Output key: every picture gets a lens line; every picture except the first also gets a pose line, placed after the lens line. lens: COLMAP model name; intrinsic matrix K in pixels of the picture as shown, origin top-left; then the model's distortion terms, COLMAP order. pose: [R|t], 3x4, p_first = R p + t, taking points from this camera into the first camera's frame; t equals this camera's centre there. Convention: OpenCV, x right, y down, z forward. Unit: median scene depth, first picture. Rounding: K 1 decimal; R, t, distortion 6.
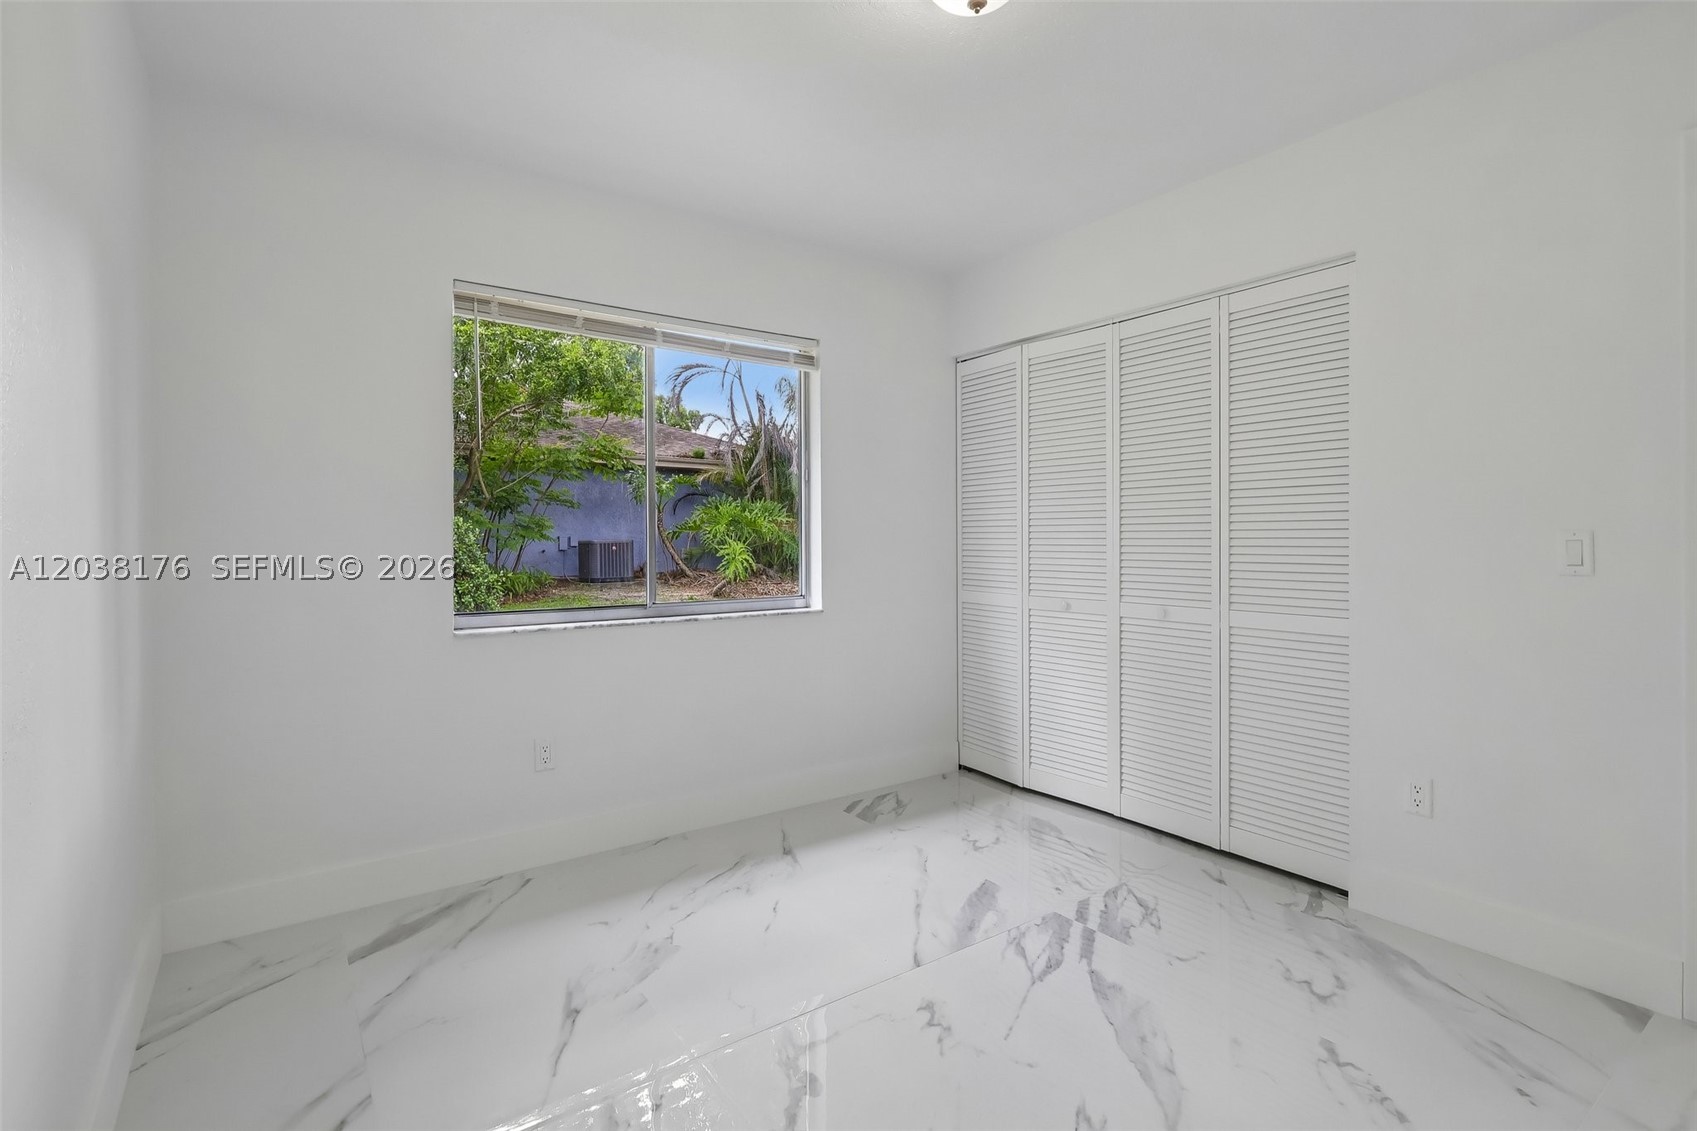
lens RADIAL K [[803.9, 0, 842.9], [0, 803.9, 545.5], [0, 0, 1]] dist [-0.000433, -0.000363]
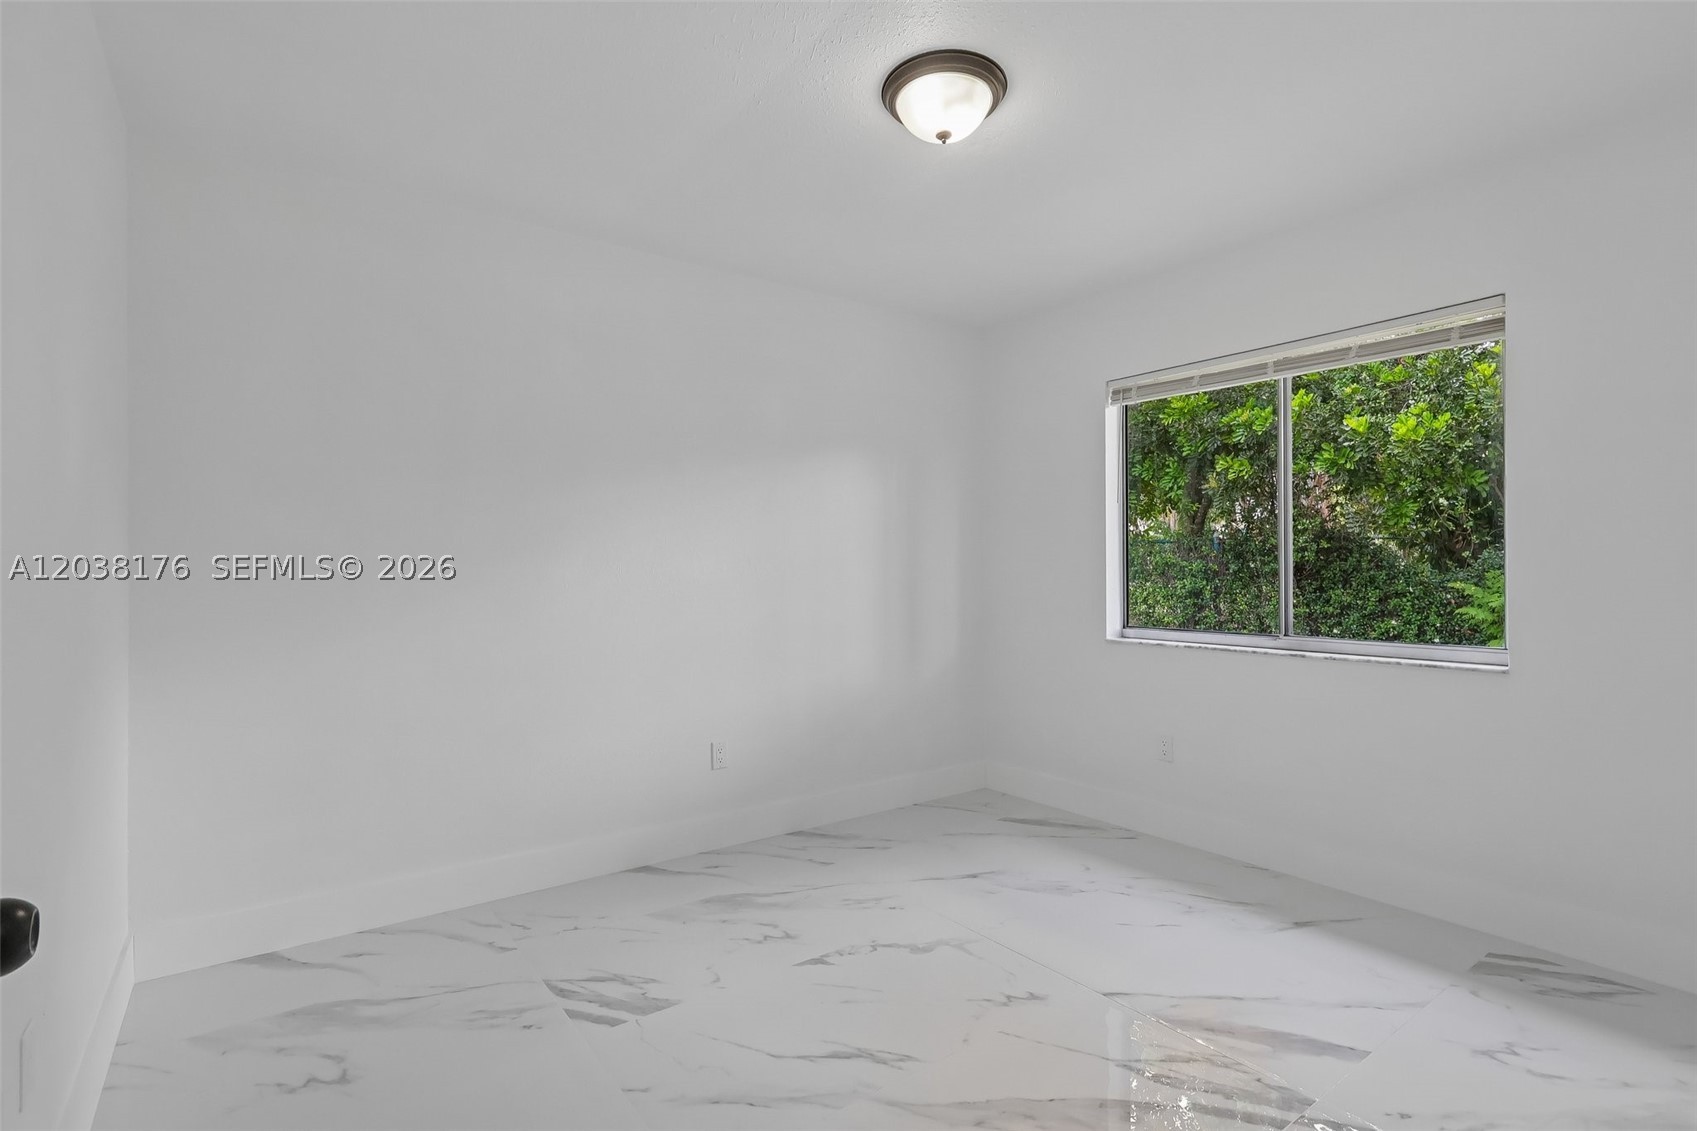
lens RADIAL K [[789.1, 0, 847.5], [0, 789.1, 564.2], [0, 0, 1]] dist [0.000526, 0.000118]
pose [[0.019961, -0.010999, -0.999740, 0.836561], [-0.006293, 0.999918, -0.011126, -0.001317], [0.999781, 0.006513, 0.019890, 0.508714]]
